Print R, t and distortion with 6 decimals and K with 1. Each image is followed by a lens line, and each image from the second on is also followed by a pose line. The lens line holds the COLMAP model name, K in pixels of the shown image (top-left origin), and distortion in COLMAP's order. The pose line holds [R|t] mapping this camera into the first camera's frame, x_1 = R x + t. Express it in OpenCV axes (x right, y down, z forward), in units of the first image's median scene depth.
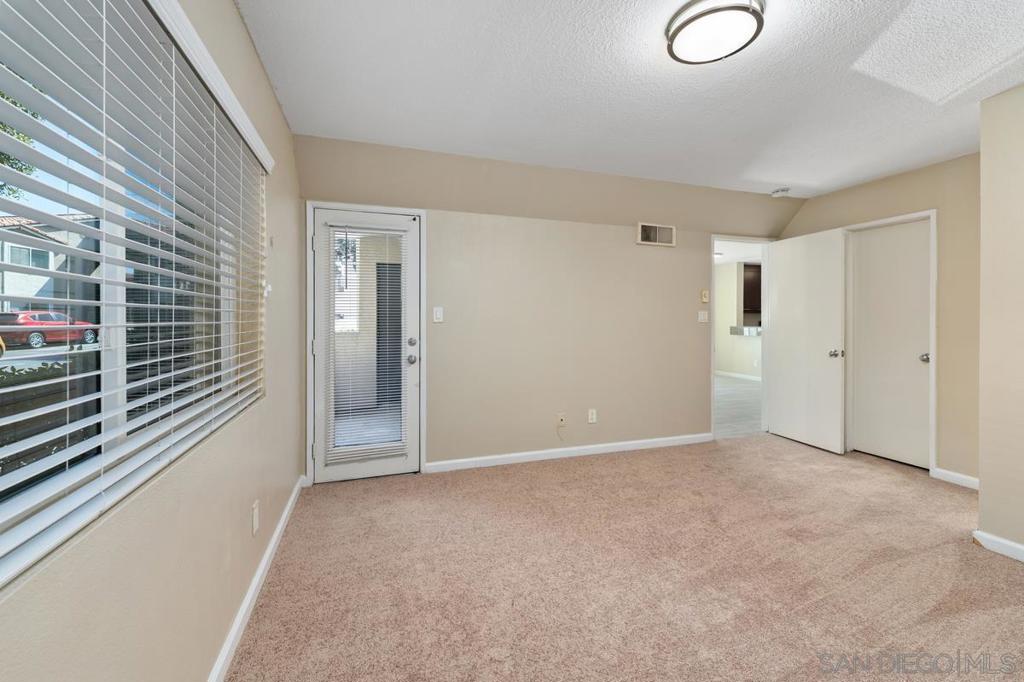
lens RADIAL K [[422.8, 0, 508.9], [0, 422.8, 331.0], [0, 0, 1]] dist [-0.000492, -0.000060]
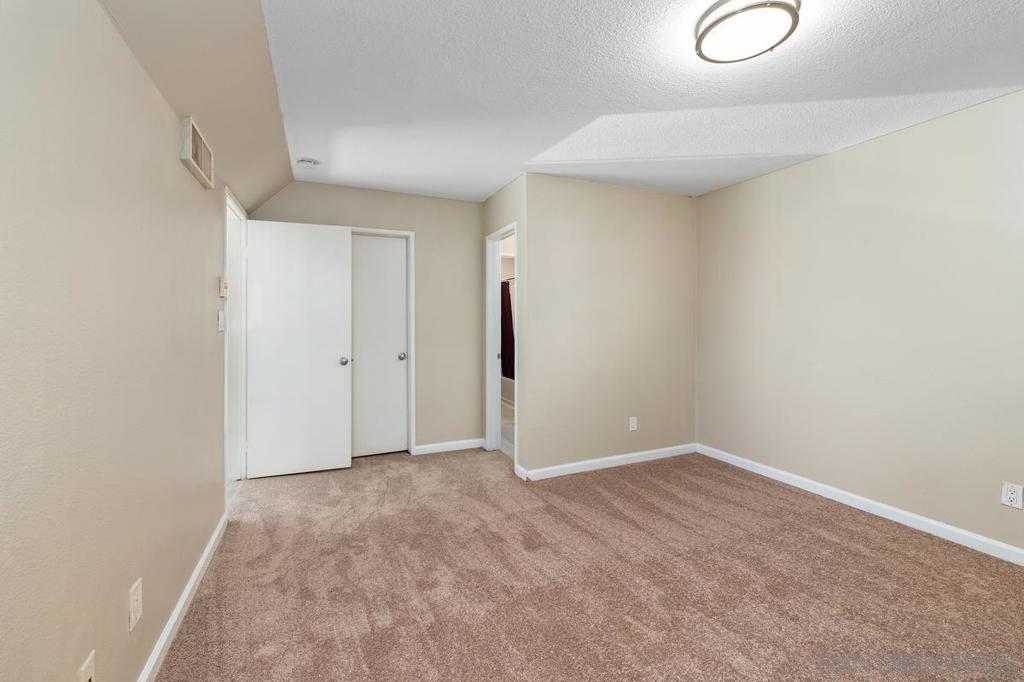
lens RADIAL K [[421.3, 0, 512.7], [0, 421.3, 325.7], [0, 0, 1]] dist [0.000730, -0.000076]
pose [[-0.098047, -0.011699, 0.995113, -0.231310], [0.032155, 0.999372, 0.014917, -0.033384], [-0.994662, 0.033461, -0.097609, 0.916841]]
